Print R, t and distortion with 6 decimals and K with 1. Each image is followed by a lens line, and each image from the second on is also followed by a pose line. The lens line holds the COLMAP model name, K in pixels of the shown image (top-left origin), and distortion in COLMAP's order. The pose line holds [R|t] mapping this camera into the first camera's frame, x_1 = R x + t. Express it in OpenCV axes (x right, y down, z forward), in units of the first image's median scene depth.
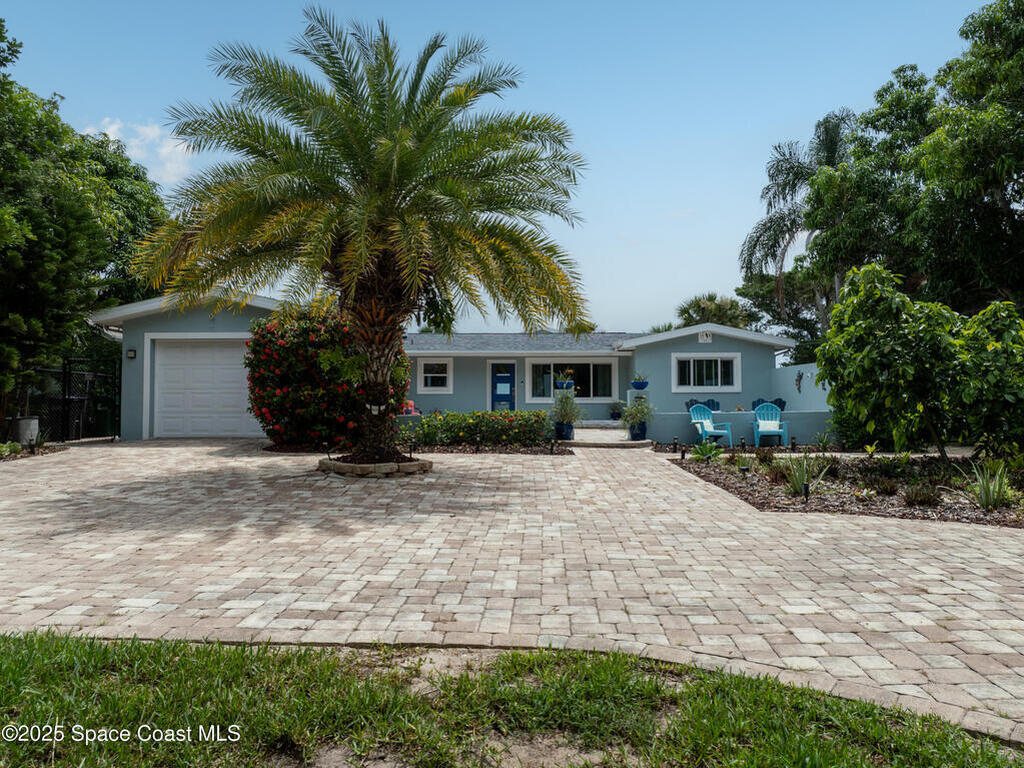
lens RADIAL K [[727.6, 0, 512.0], [0, 727.6, 384.0], [0, 0, 1]] dist [-0.030549, -0.002348]
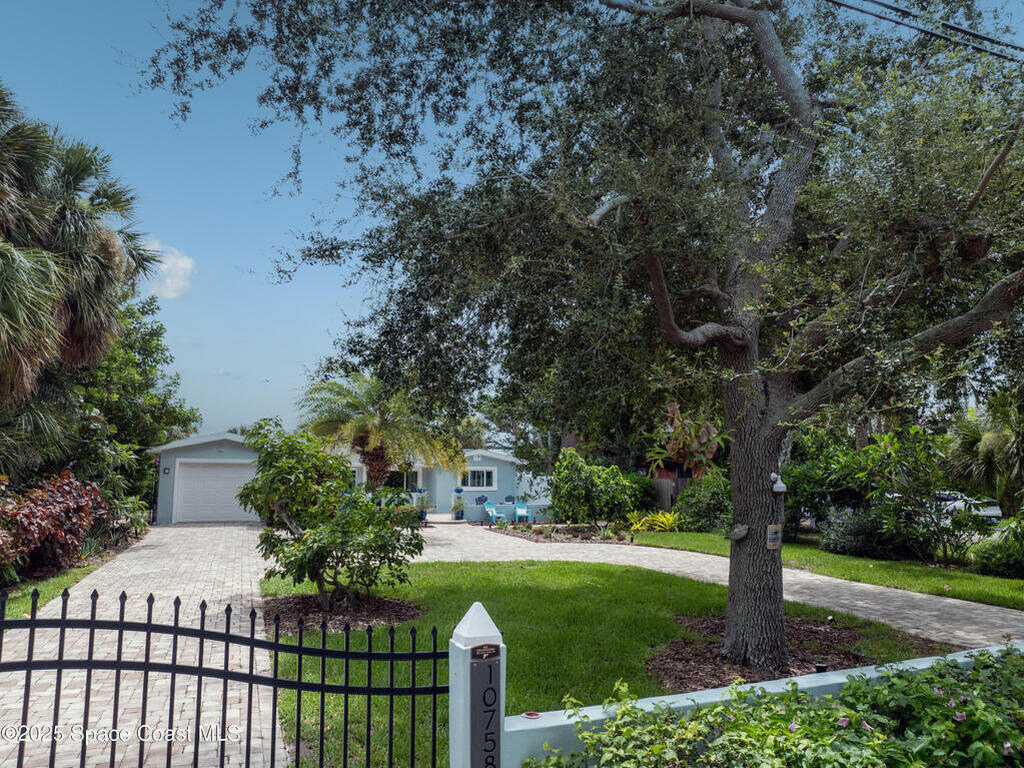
lens RADIAL K [[727.6, 0, 512.0], [0, 727.6, 384.0], [0, 0, 1]] dist [-0.030549, -0.002348]
pose [[0.923116, 0.056479, 0.380352, -0.306158], [-0.014487, 0.993560, -0.112376, -0.045126], [-0.384249, 0.098226, 0.917989, -0.583944]]
